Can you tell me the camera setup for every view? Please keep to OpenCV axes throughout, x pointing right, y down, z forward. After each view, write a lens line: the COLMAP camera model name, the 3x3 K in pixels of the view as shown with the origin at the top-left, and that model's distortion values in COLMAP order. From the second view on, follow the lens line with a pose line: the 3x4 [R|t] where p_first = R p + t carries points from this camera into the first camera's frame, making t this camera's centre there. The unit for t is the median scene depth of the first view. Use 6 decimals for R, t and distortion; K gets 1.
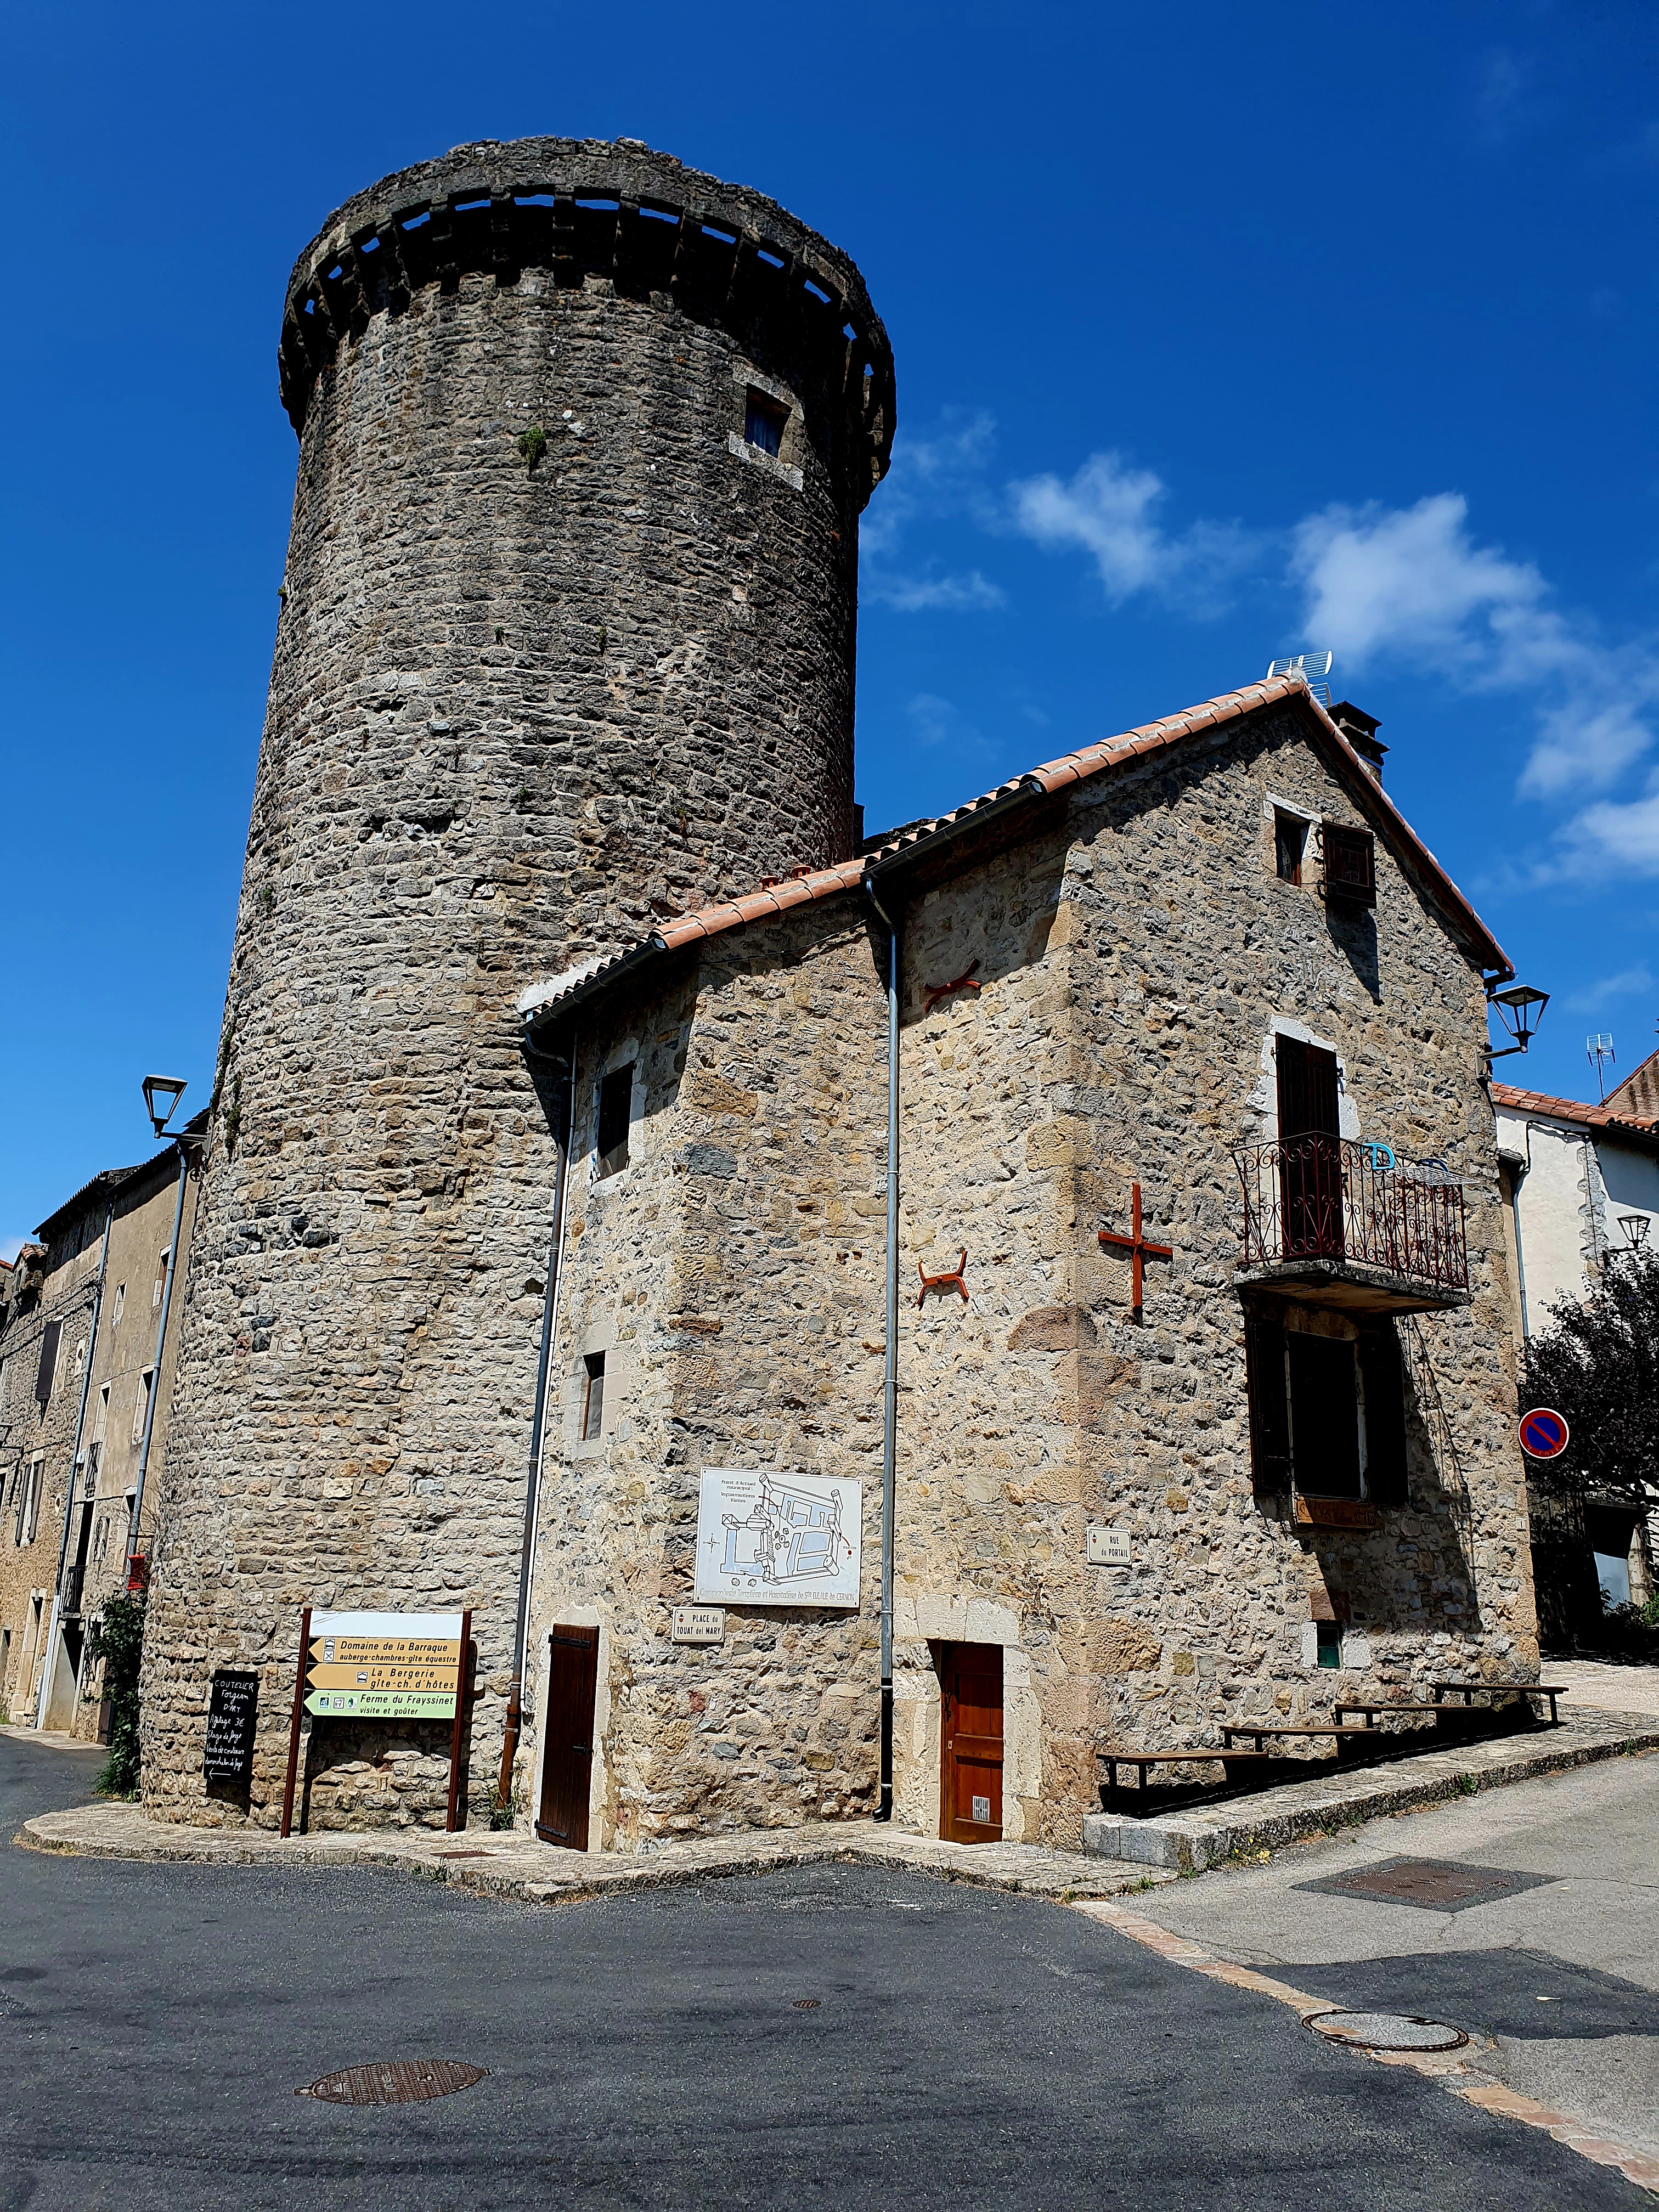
lens RADIAL K [[1696.5, 0, 834.5], [0, 1696.5, 1112.4], [0, 0, 1]] dist [0.041749, -0.051396]
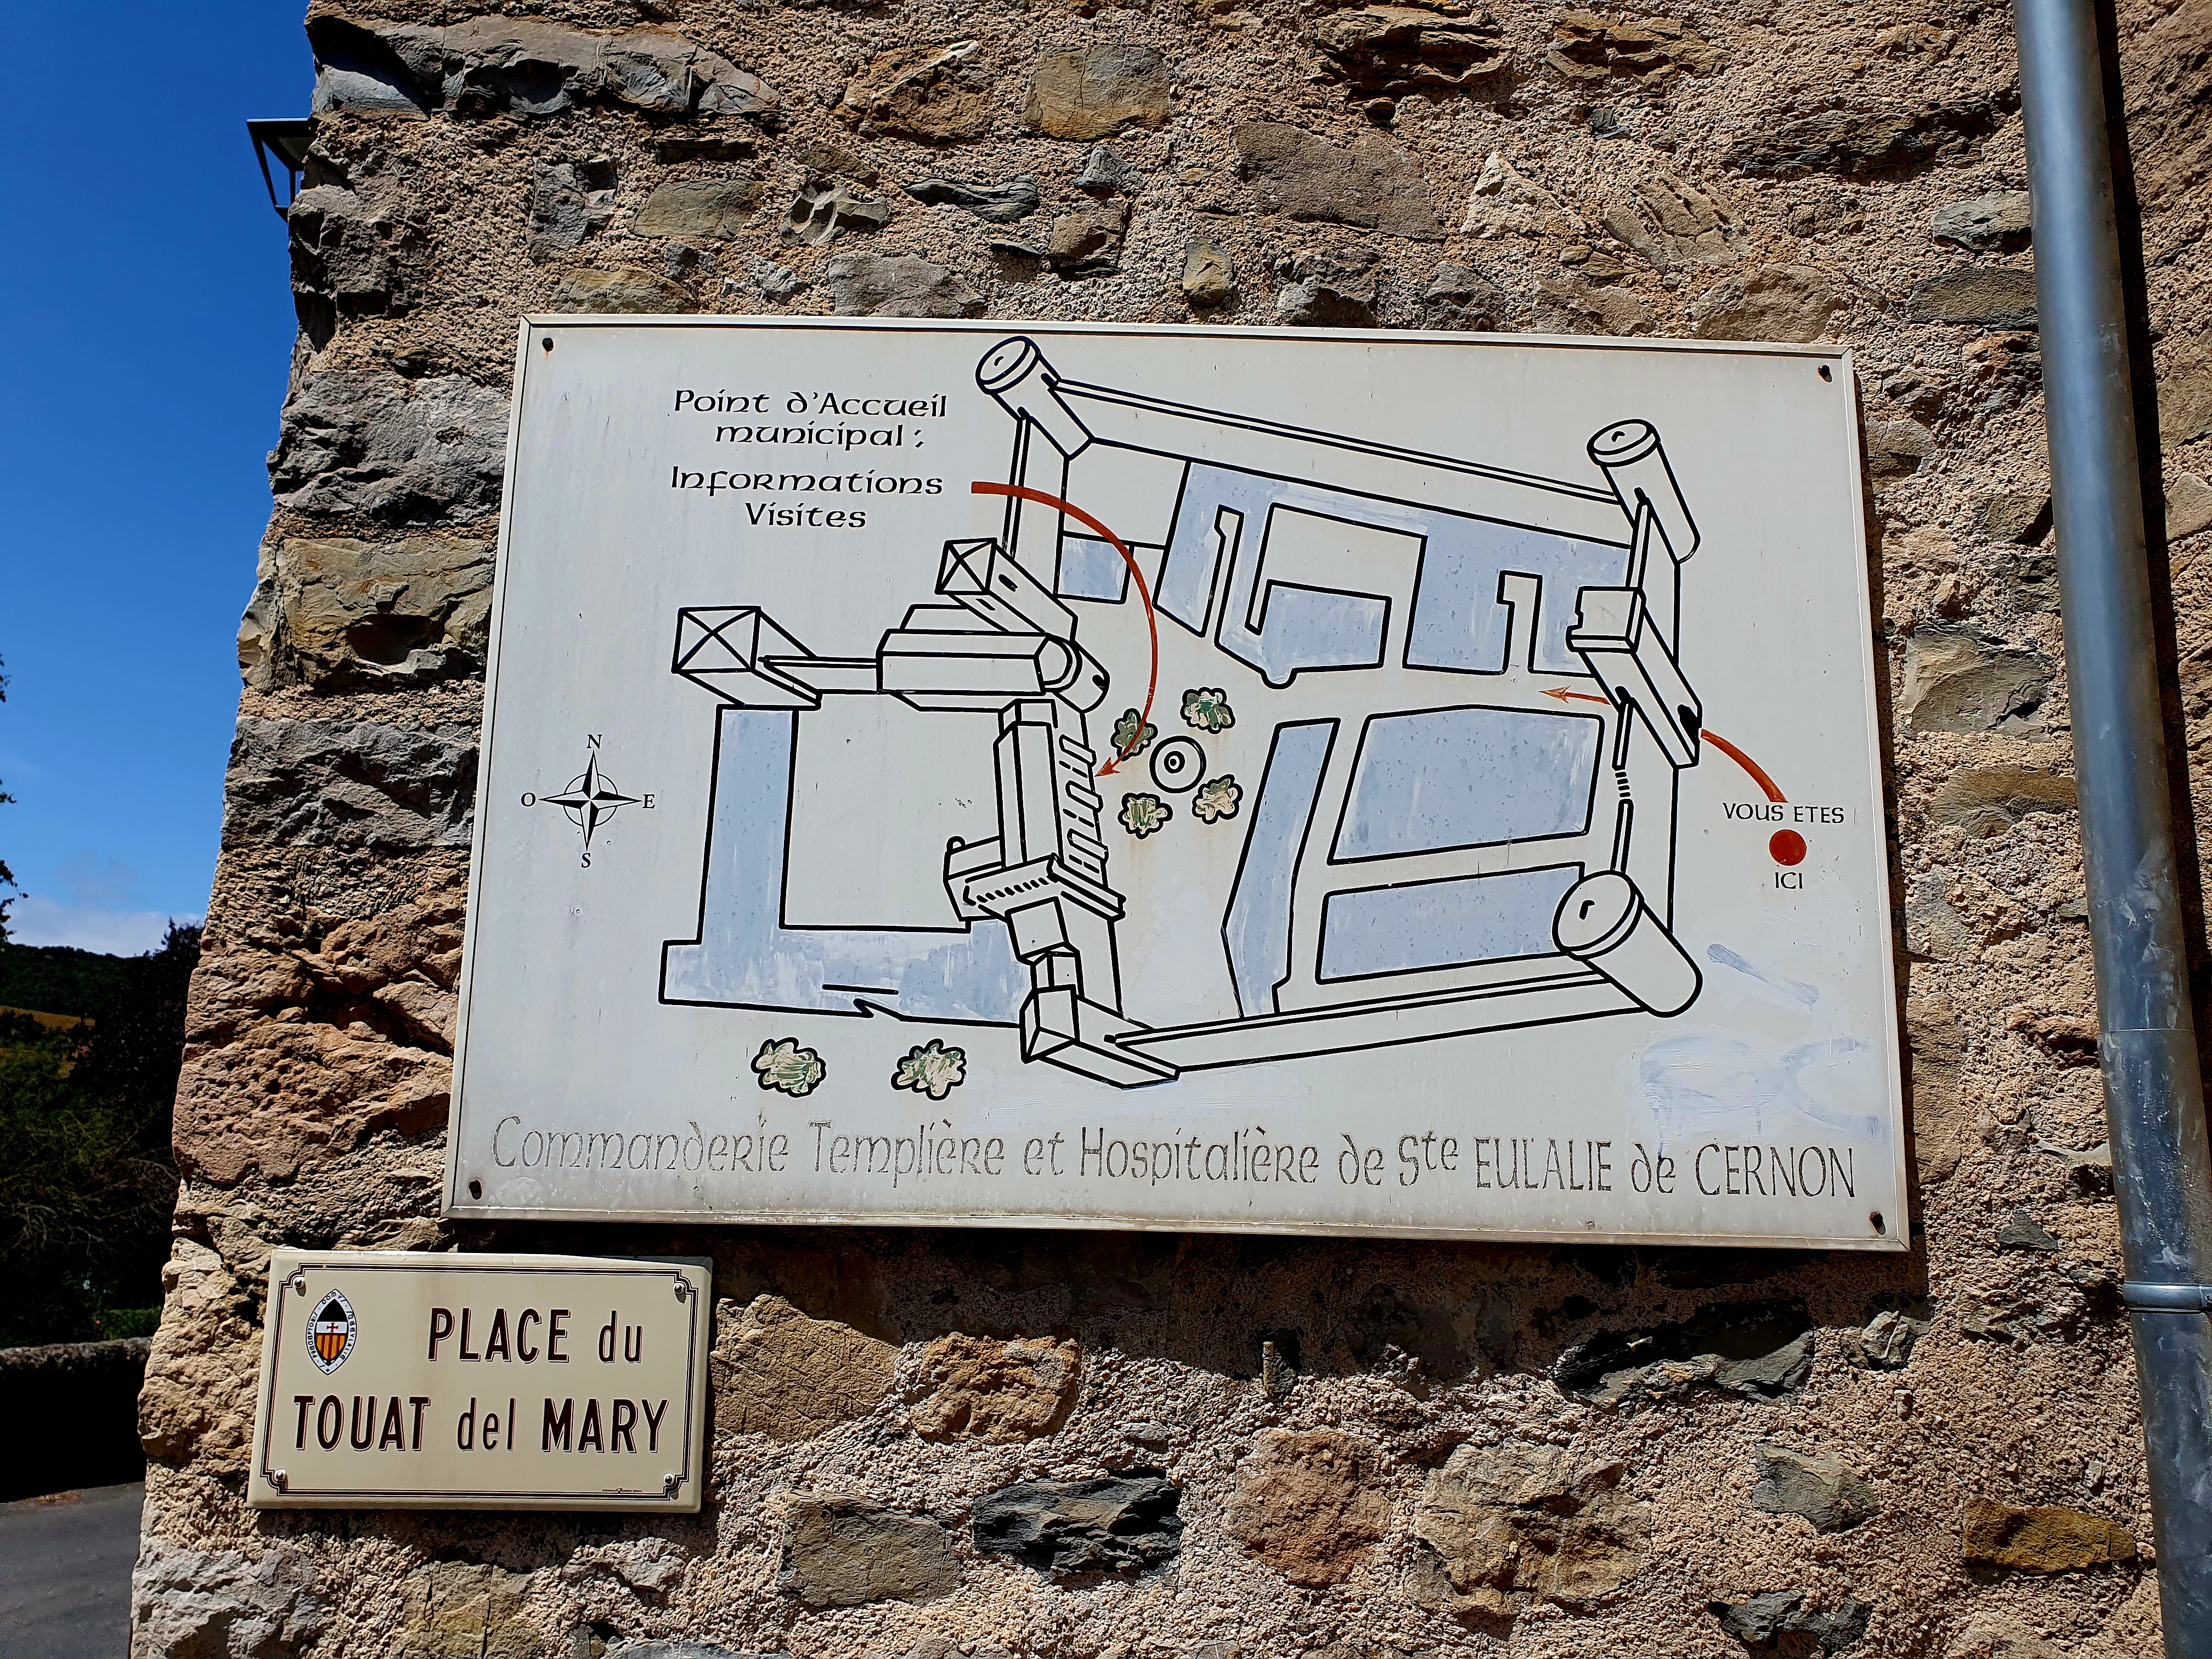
lens RADIAL K [[1696.5, 0, 1104.8], [0, 1696.5, 831.1], [0, 0, 1]] dist [0.041749, -0.051396]
pose [[0.834146, -0.116662, -0.539064, 0.035883], [0.155998, 0.987369, 0.027709, 0.241060], [0.529023, -0.107207, 0.841809, 0.844055]]
